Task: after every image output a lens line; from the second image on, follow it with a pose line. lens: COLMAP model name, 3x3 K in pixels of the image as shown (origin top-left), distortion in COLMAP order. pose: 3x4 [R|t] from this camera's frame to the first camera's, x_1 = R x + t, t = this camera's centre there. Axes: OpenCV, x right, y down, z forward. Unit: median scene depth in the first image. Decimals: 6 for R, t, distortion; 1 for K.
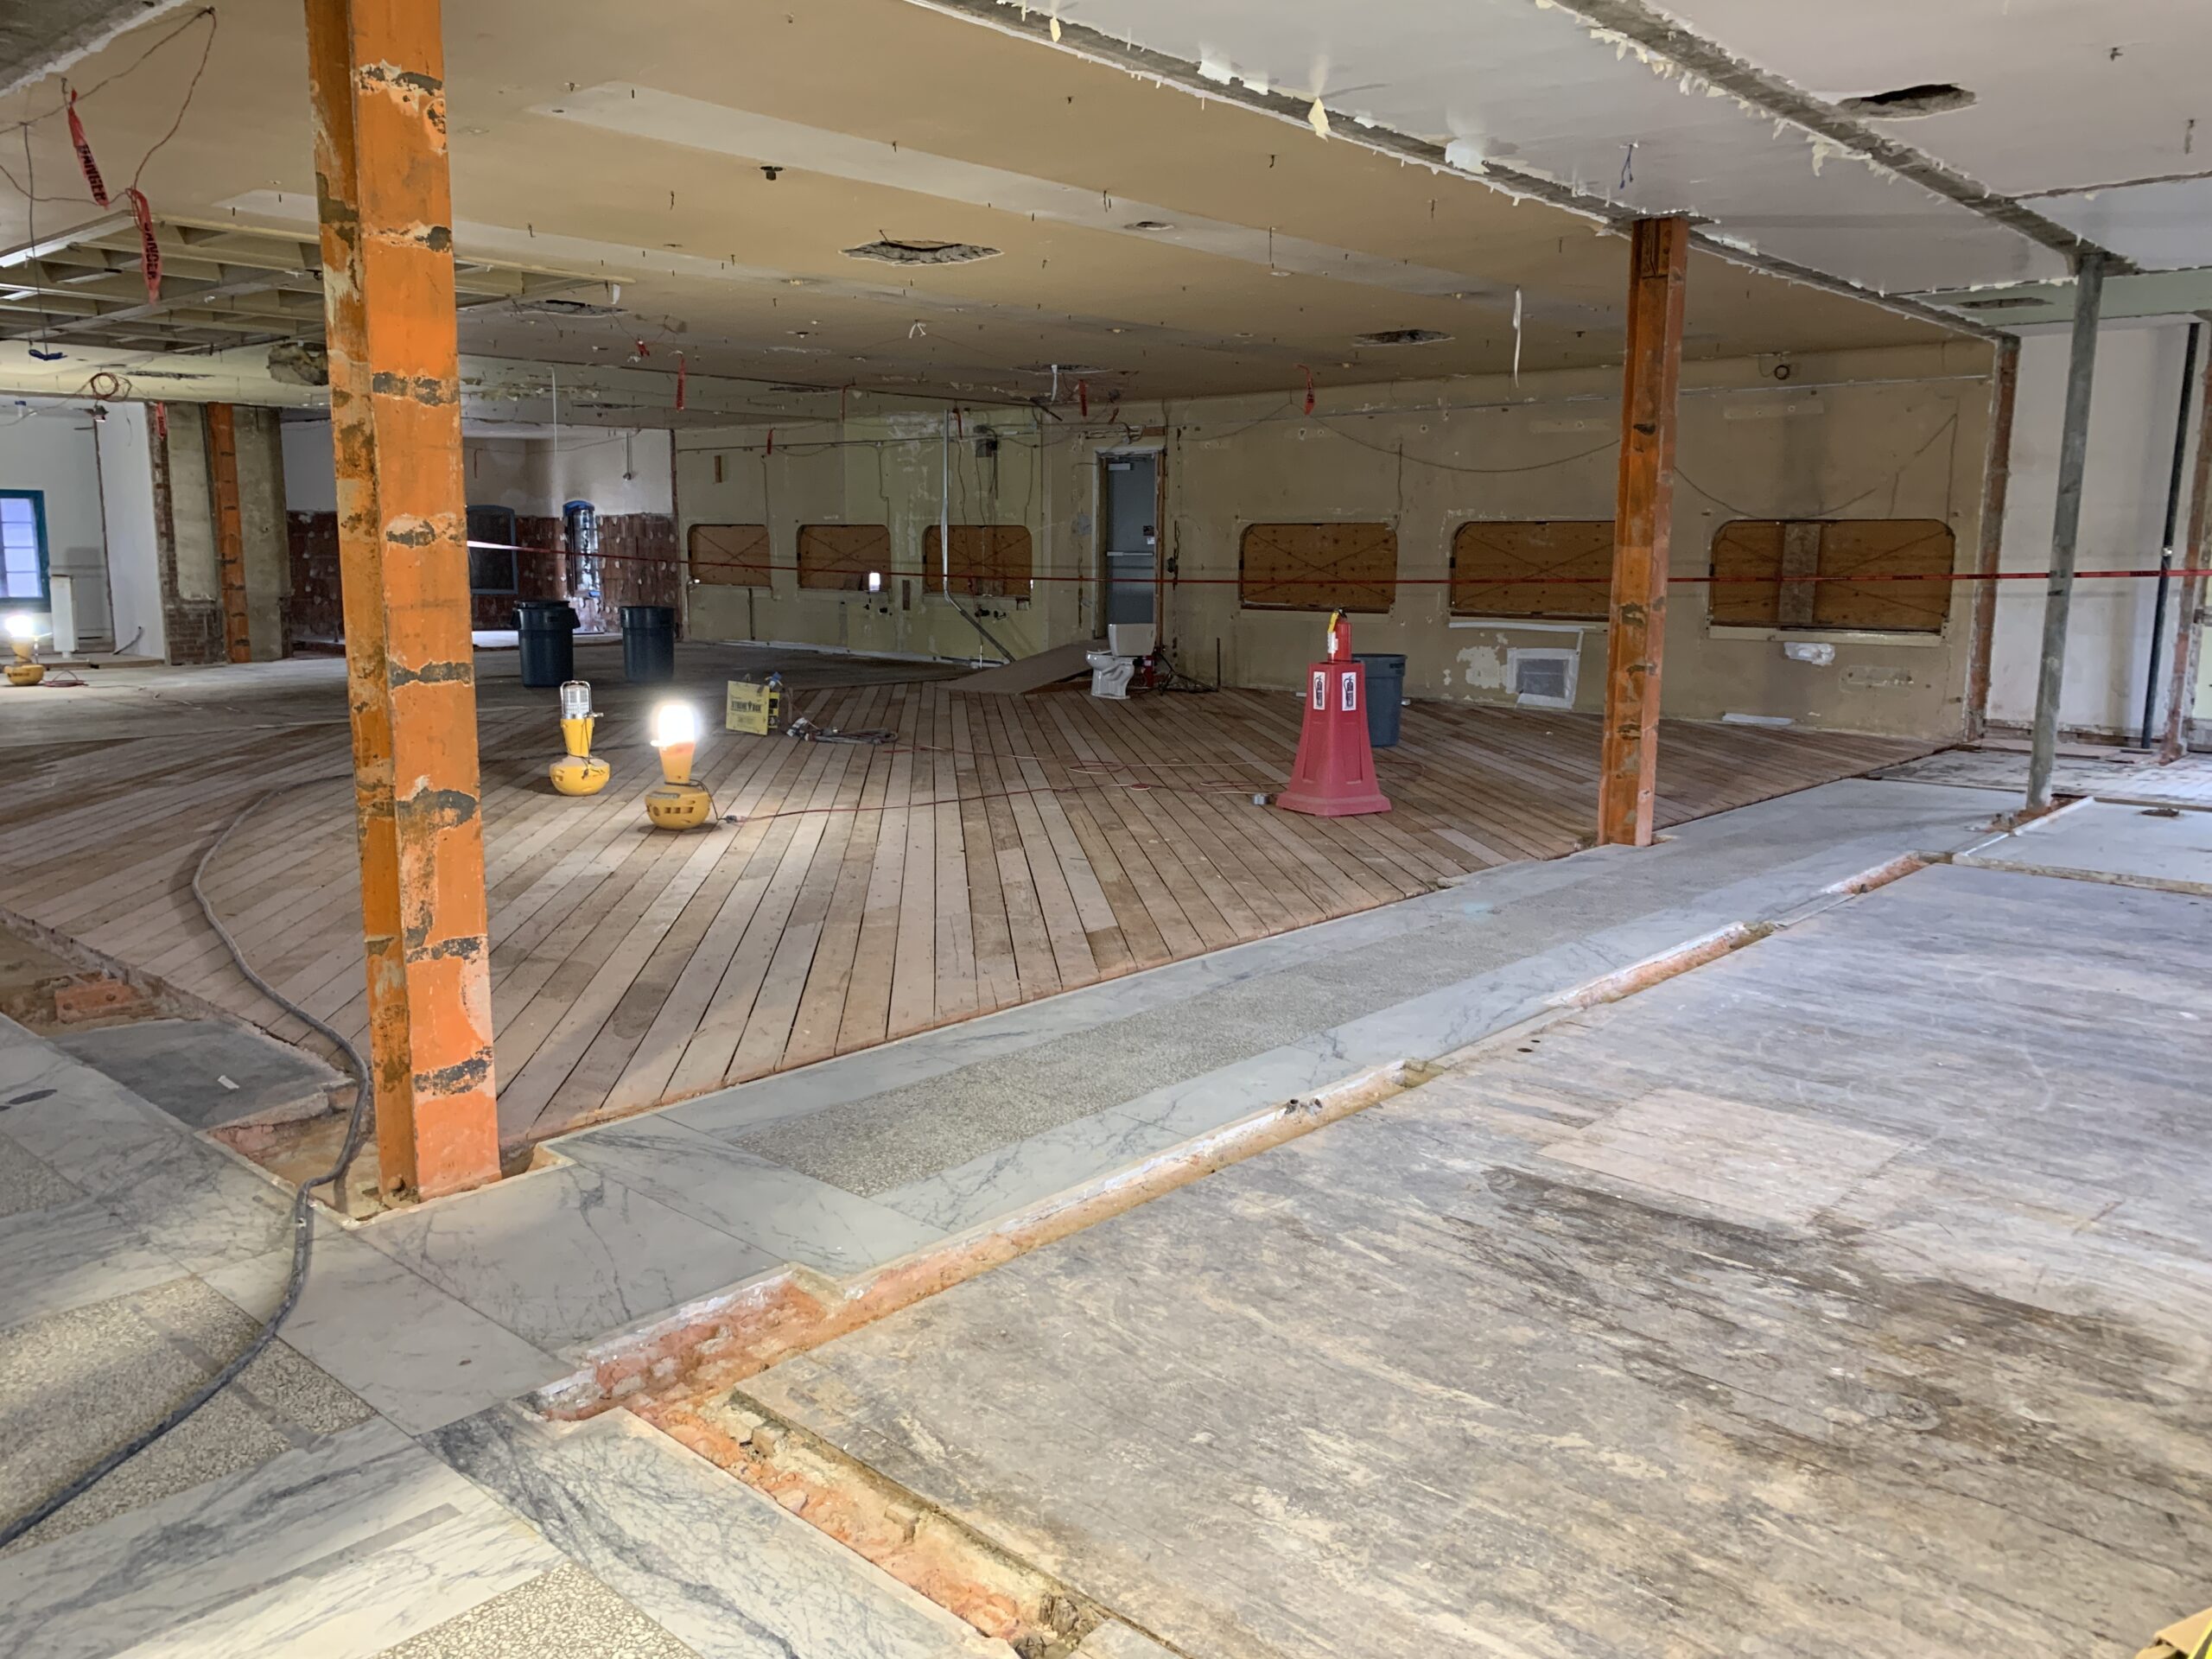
lens RADIAL K [[1682.1, 0, 1090.5], [0, 1682.1, 827.8], [0, 0, 1]] dist [-0.000289, 0.005003]
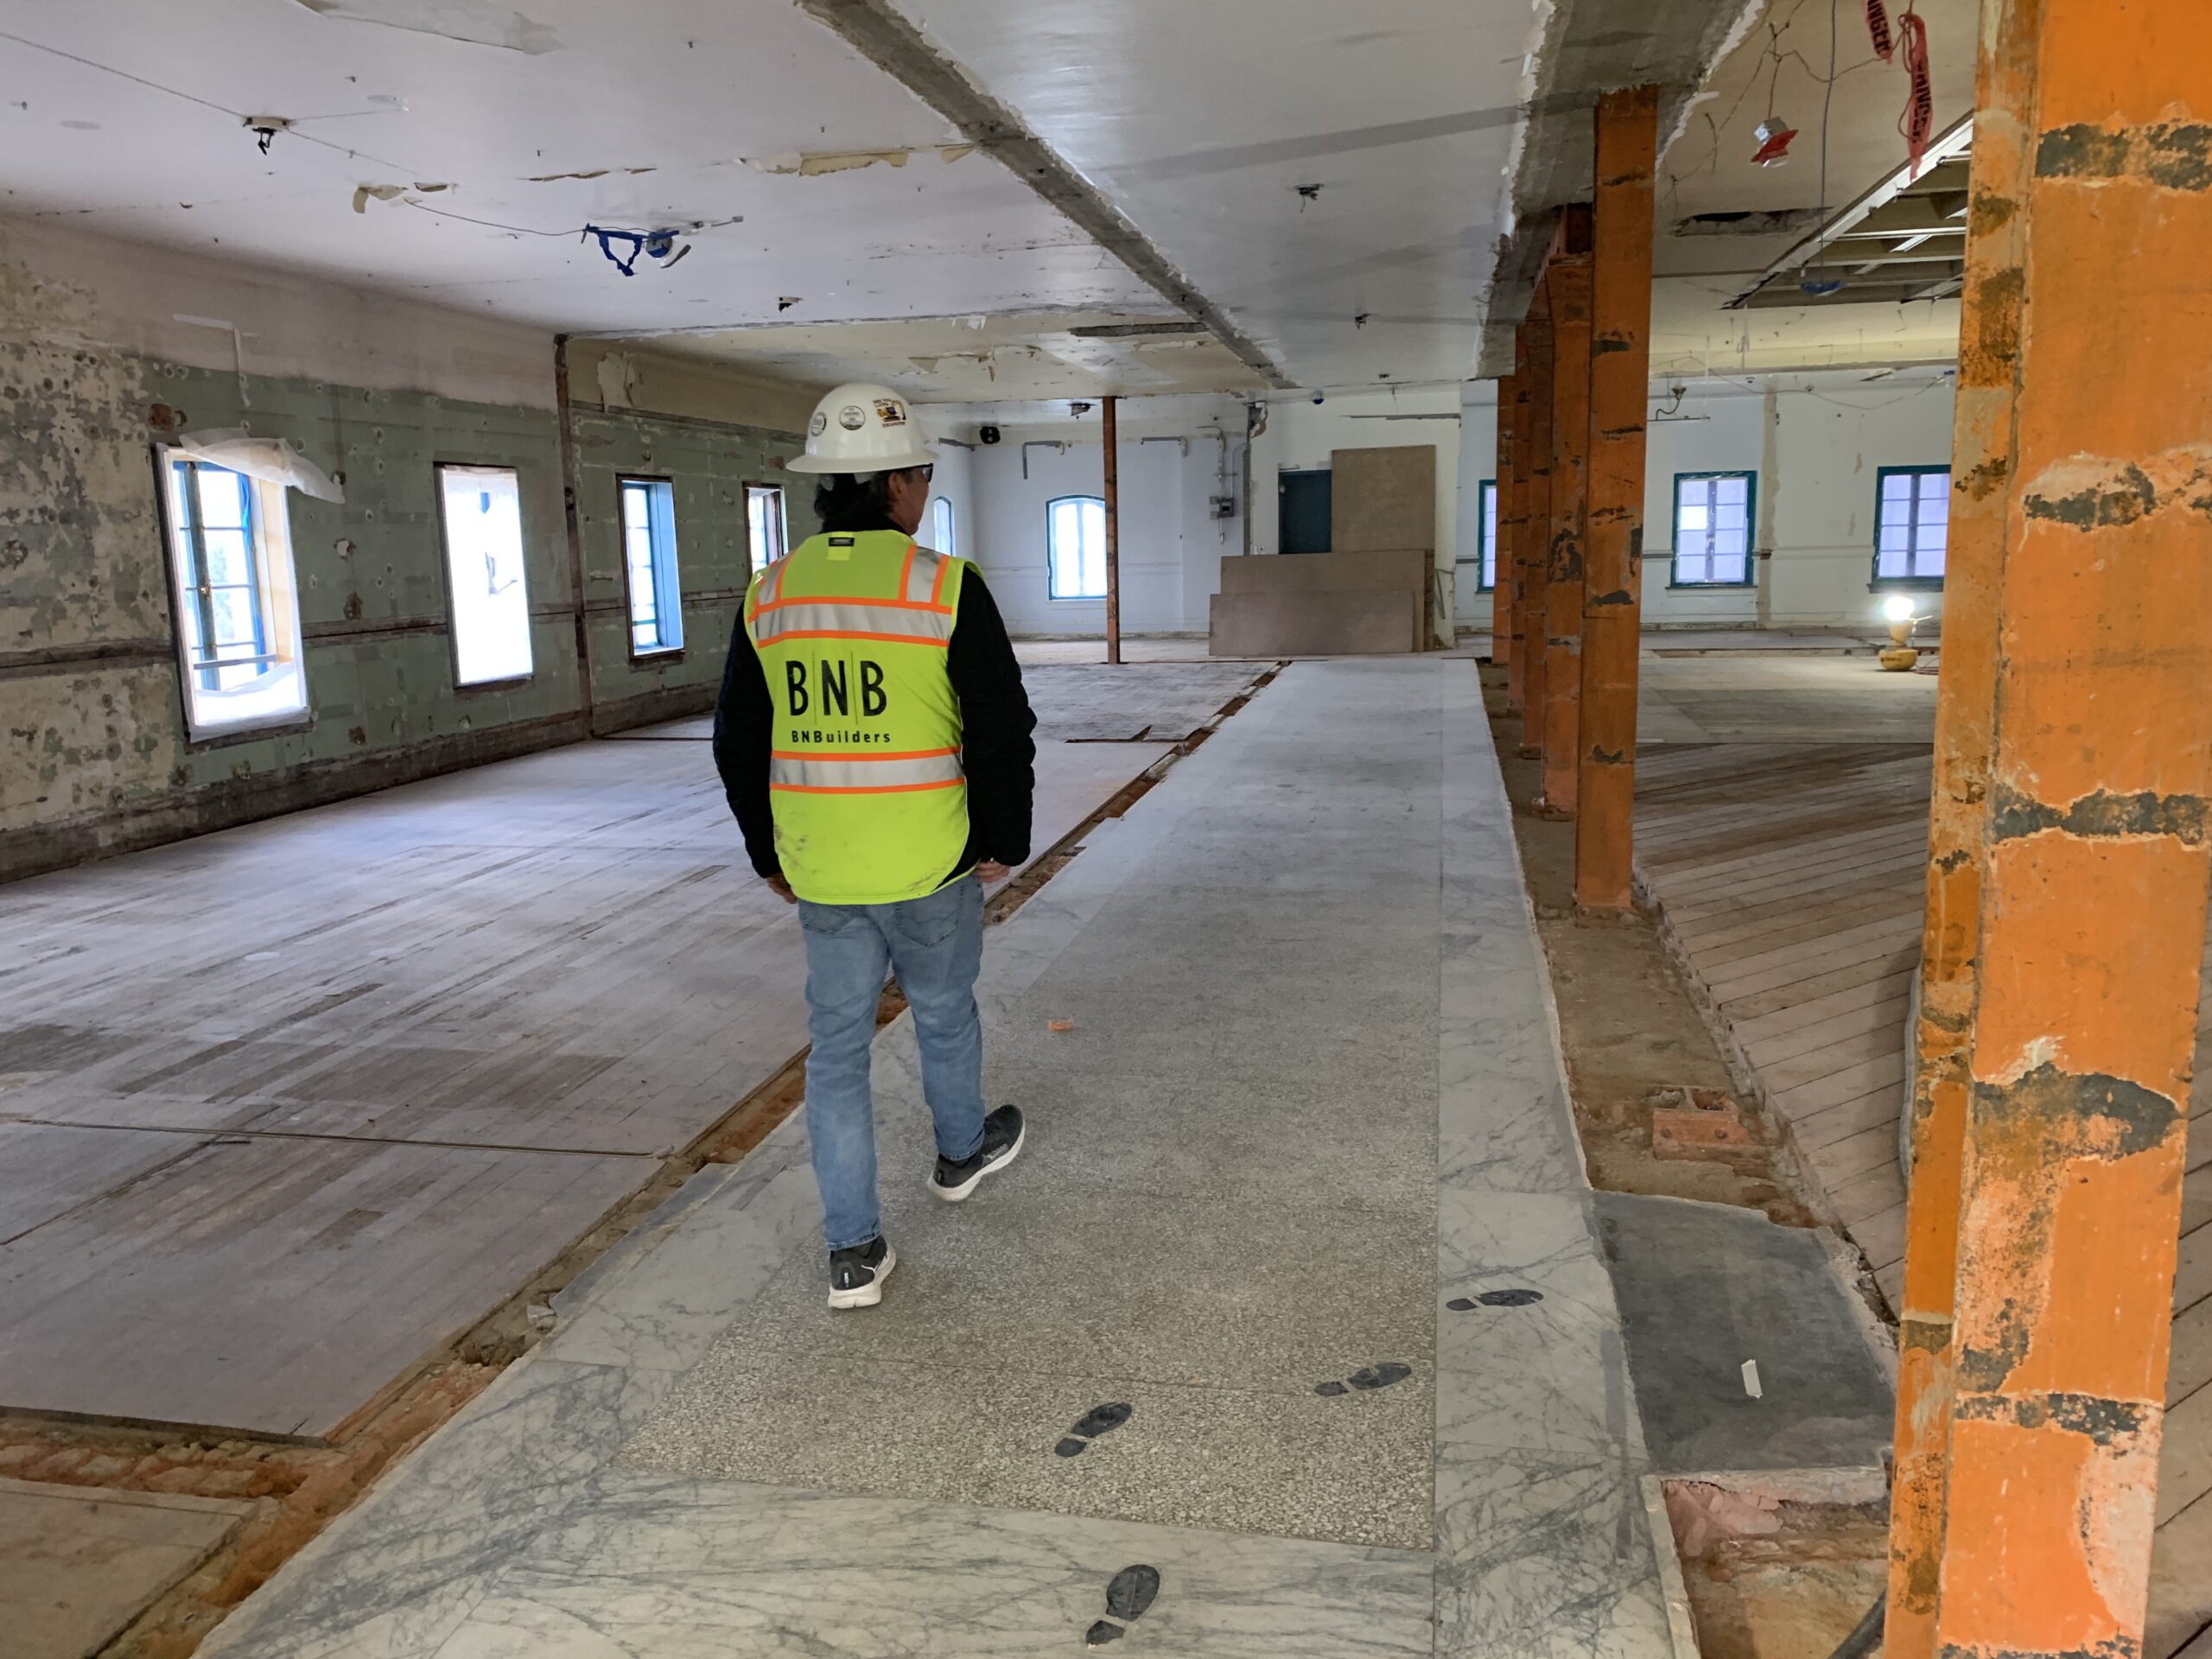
lens RADIAL K [[1682.1, 0, 1089.6], [0, 1682.1, 805.7], [0, 0, 1]] dist [-0.000289, 0.005003]
pose [[0.497827, 0.120662, -0.858842, -0.143296], [-0.117710, 0.990512, 0.070931, -0.092889], [0.859251, 0.065783, 0.507306, 0.541281]]
